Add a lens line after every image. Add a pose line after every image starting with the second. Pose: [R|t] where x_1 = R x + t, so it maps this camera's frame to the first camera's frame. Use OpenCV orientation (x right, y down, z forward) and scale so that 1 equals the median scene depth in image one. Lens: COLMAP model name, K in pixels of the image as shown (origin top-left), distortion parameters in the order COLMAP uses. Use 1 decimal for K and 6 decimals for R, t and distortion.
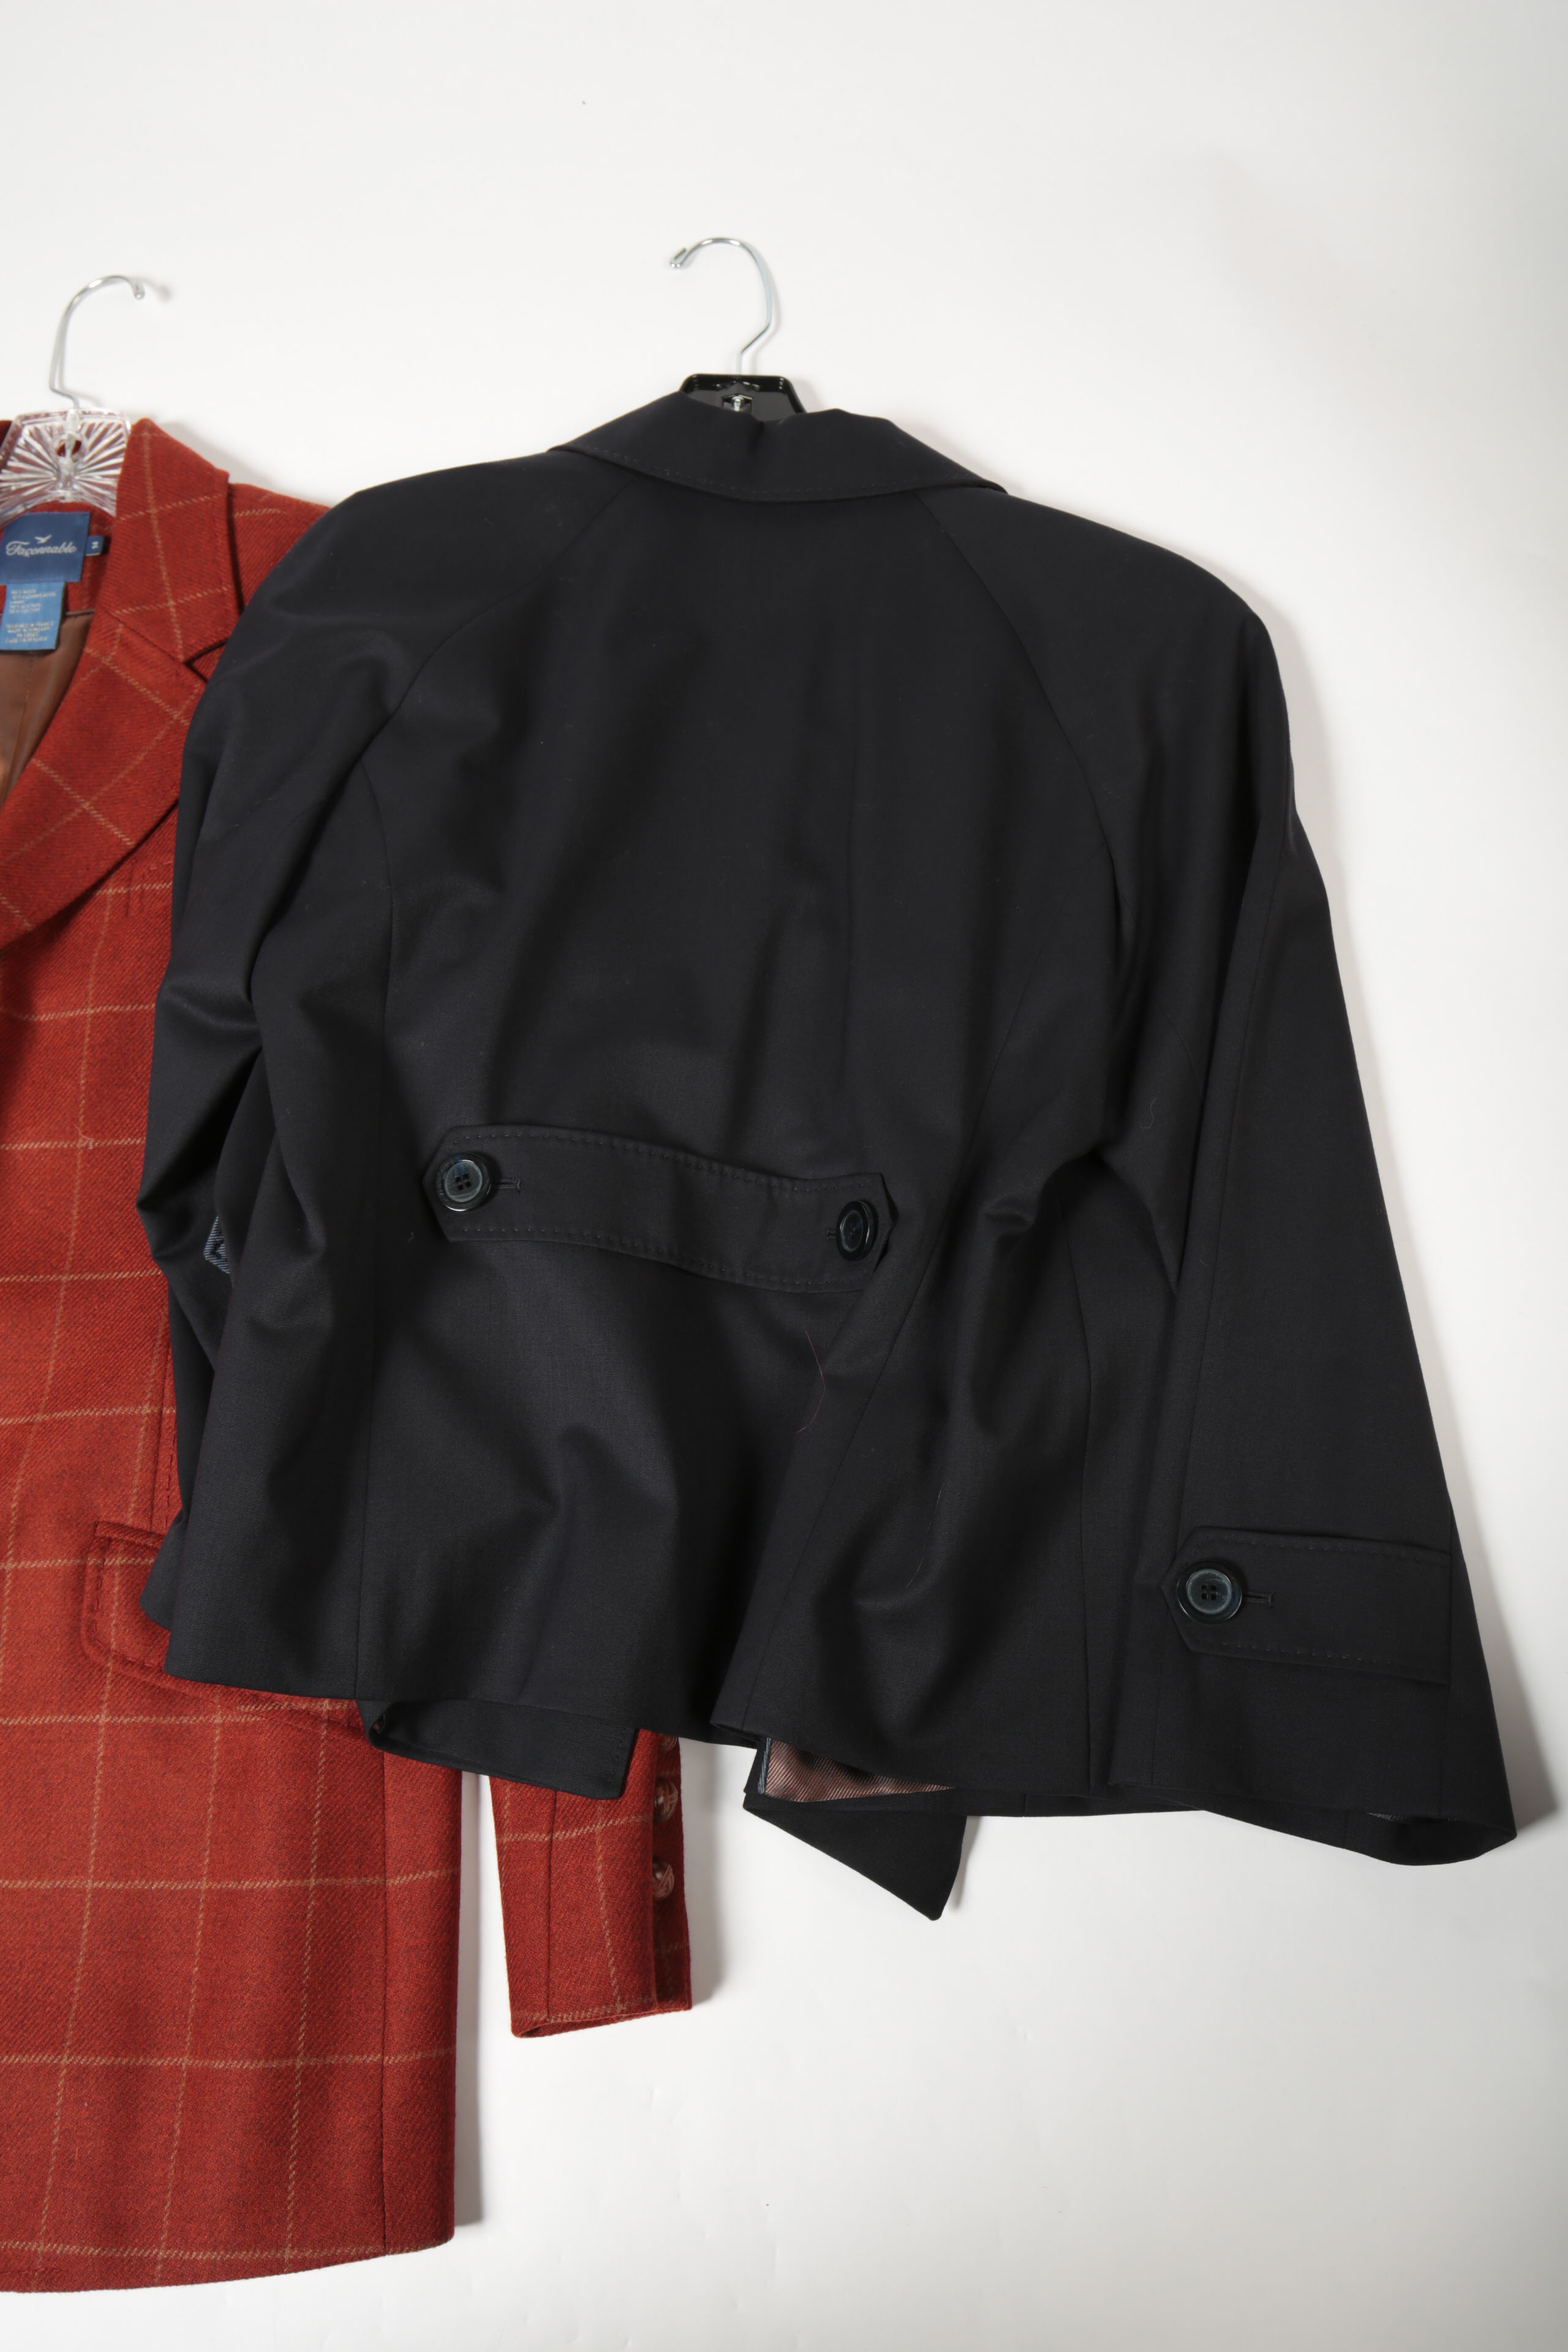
lens RADIAL K [[1940.8, 0, 792.2], [0, 1940.8, 1168.1], [0, 0, 1]] dist [0.014012, 0.016662]
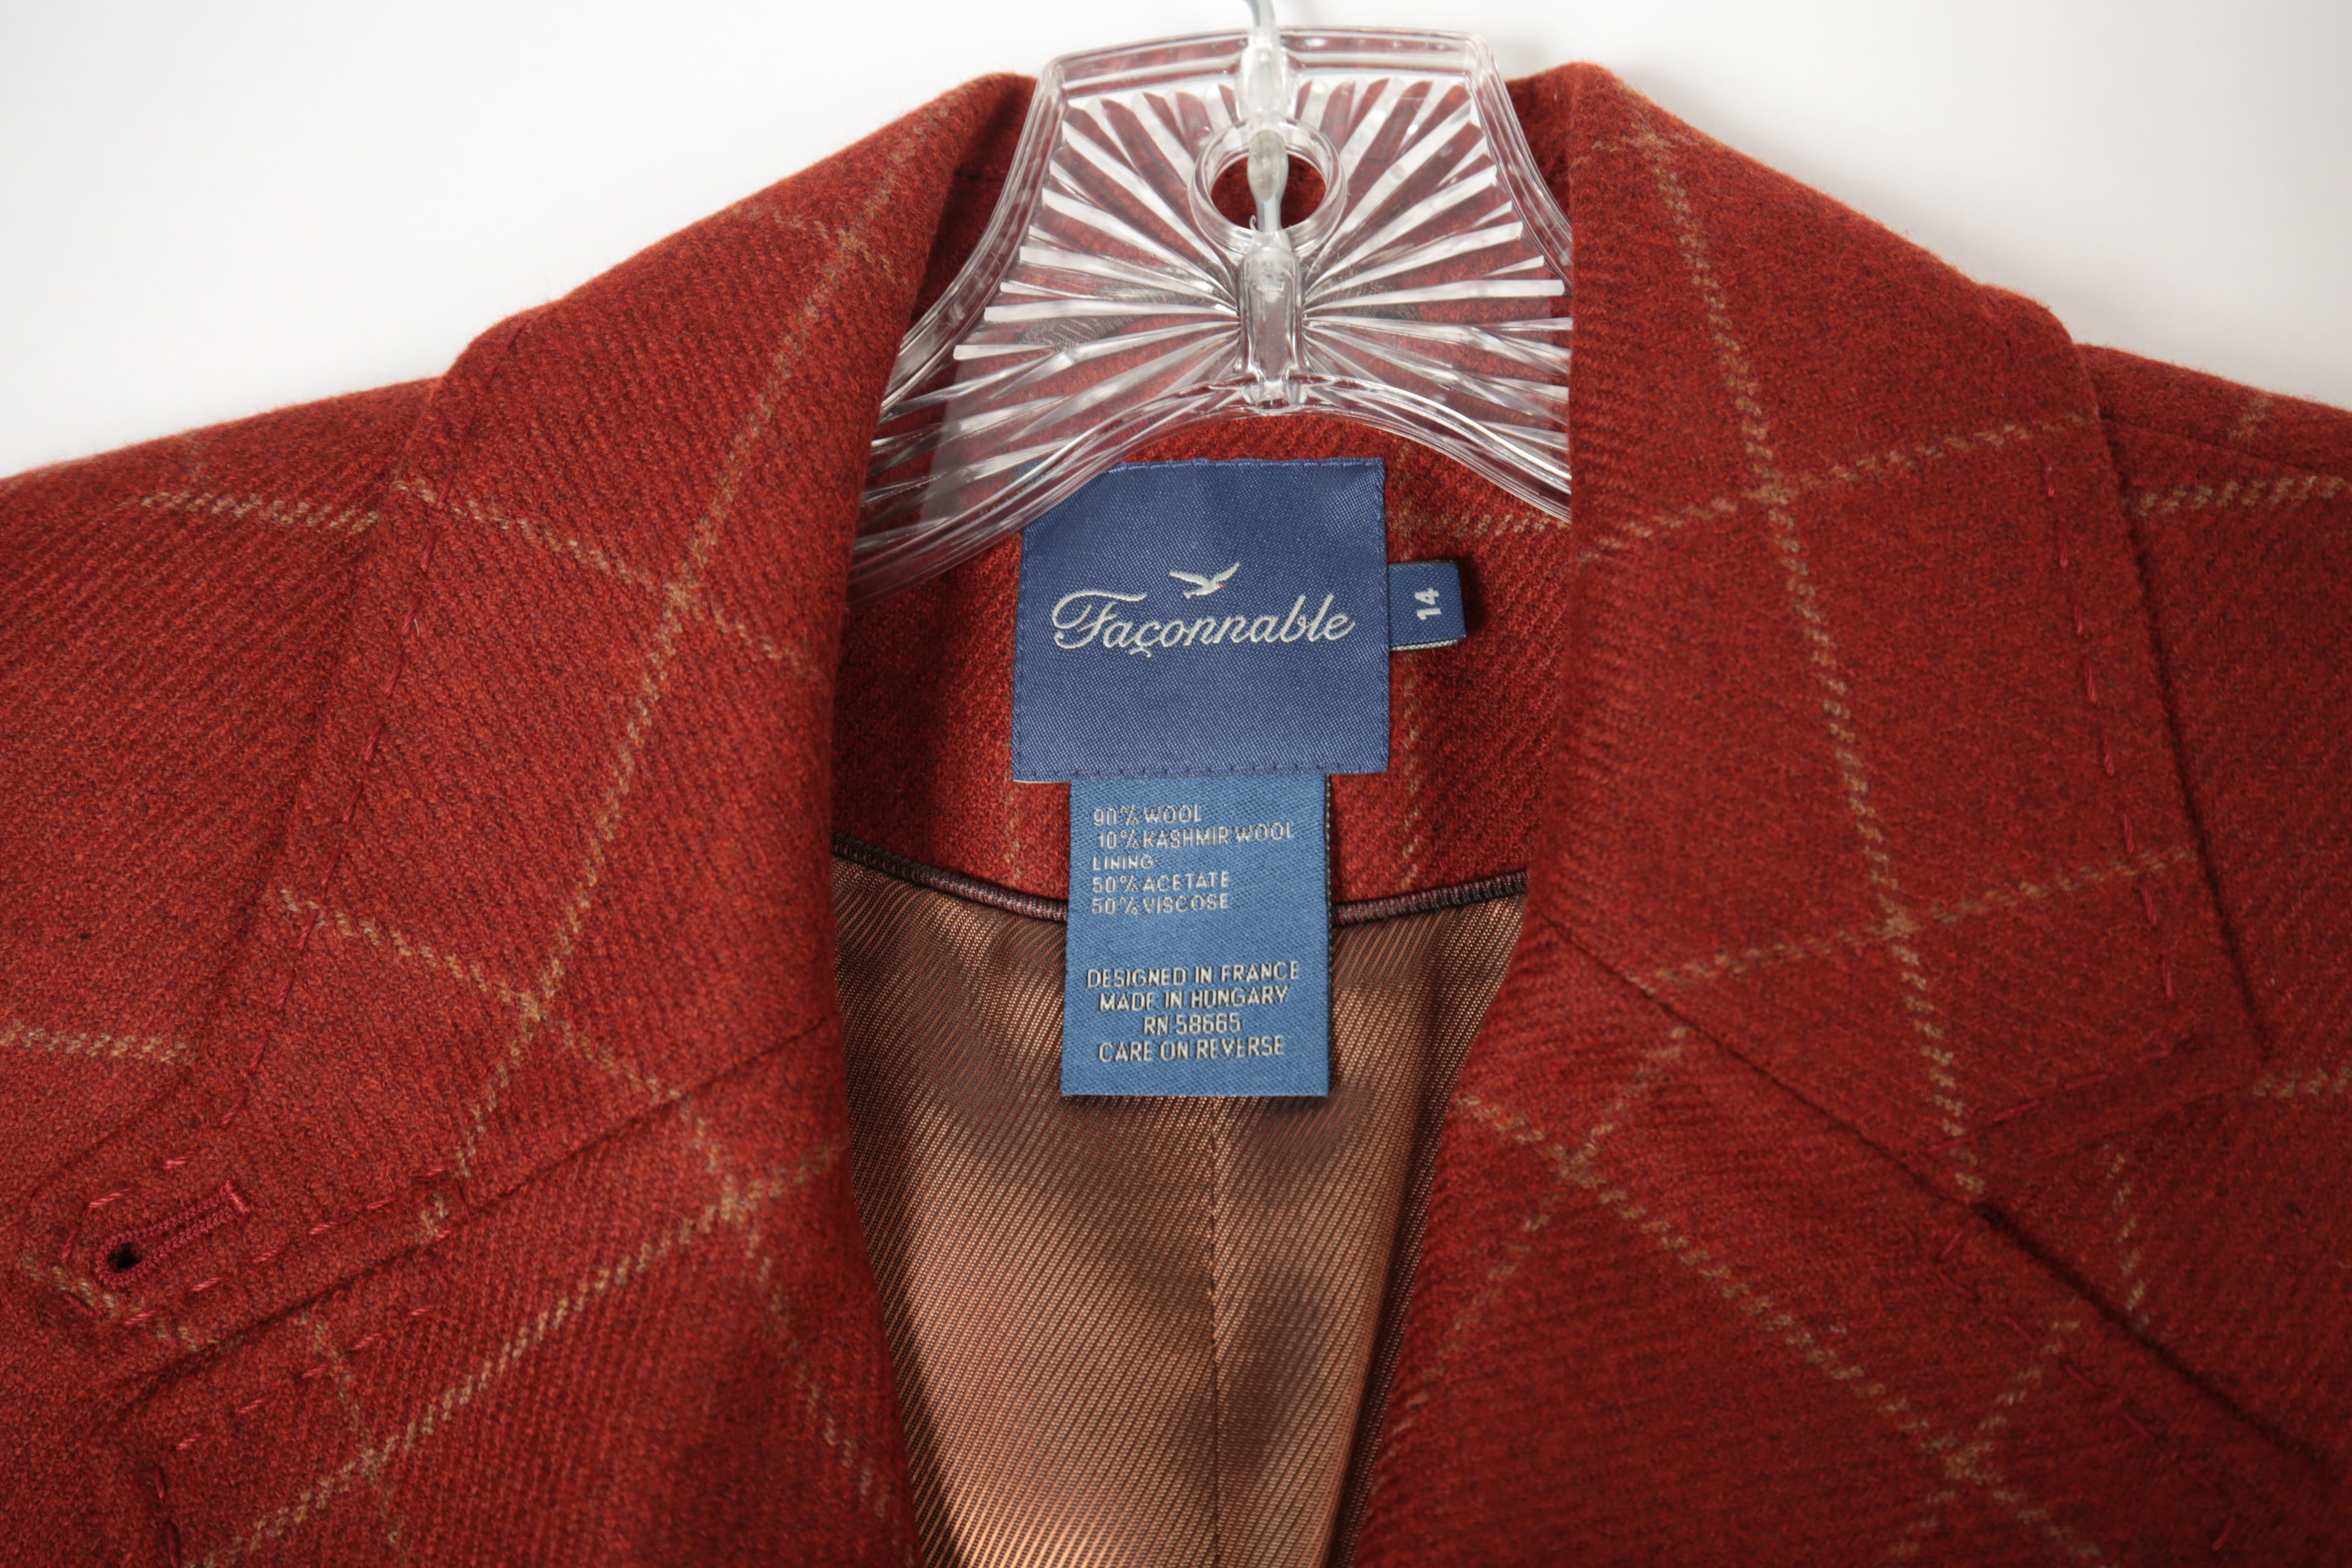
lens RADIAL K [[2367.0, 0, 1173.2], [0, 2367.0, 795.1], [0, 0, 1]] dist [0.055703, 0.000000]
pose [[0.999908, -0.010054, -0.009078, -0.409036], [0.010008, 0.999937, -0.005150, -0.312350], [0.009129, 0.005059, 0.999946, 0.750020]]
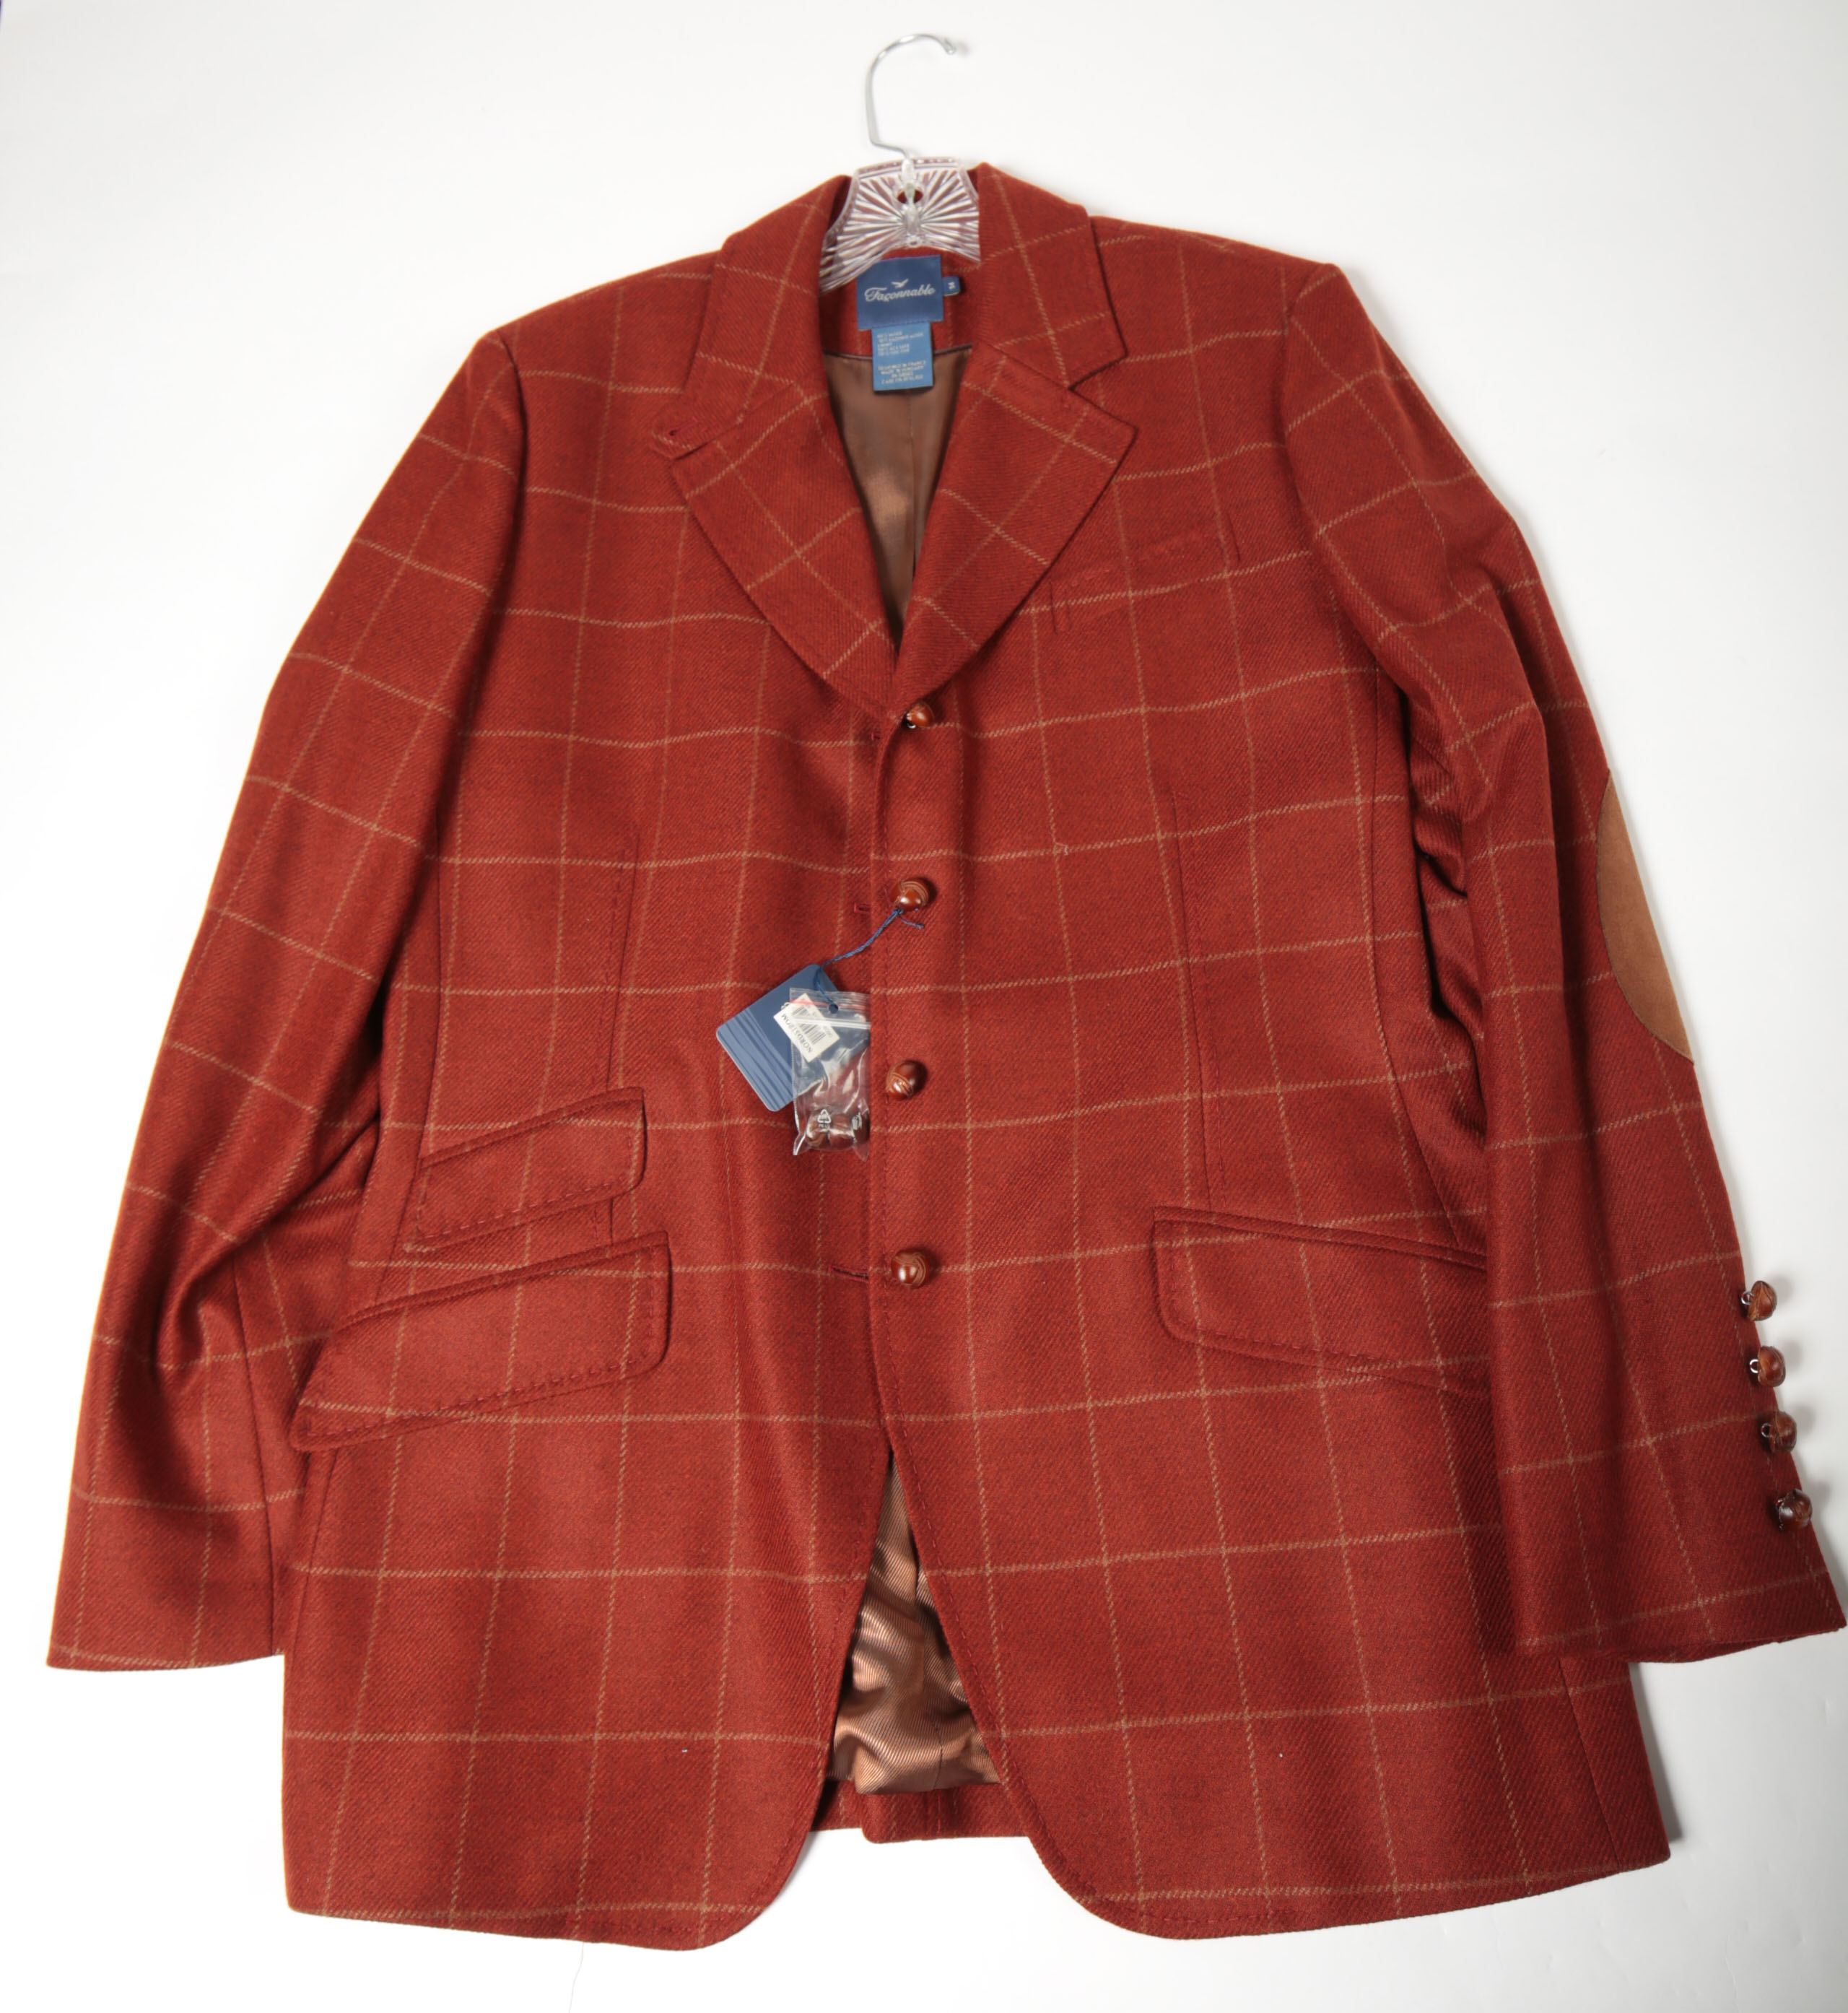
lens RADIAL K [[1889.6, 0, 971.2], [0, 1889.6, 939.6], [0, 0, 1]] dist [-0.001926, 0.000000]
pose [[0.997416, -0.071076, 0.010459, -0.404853], [0.071181, 0.997412, -0.010121, 0.039322], [-0.009712, 0.010840, 0.999894, 0.001673]]
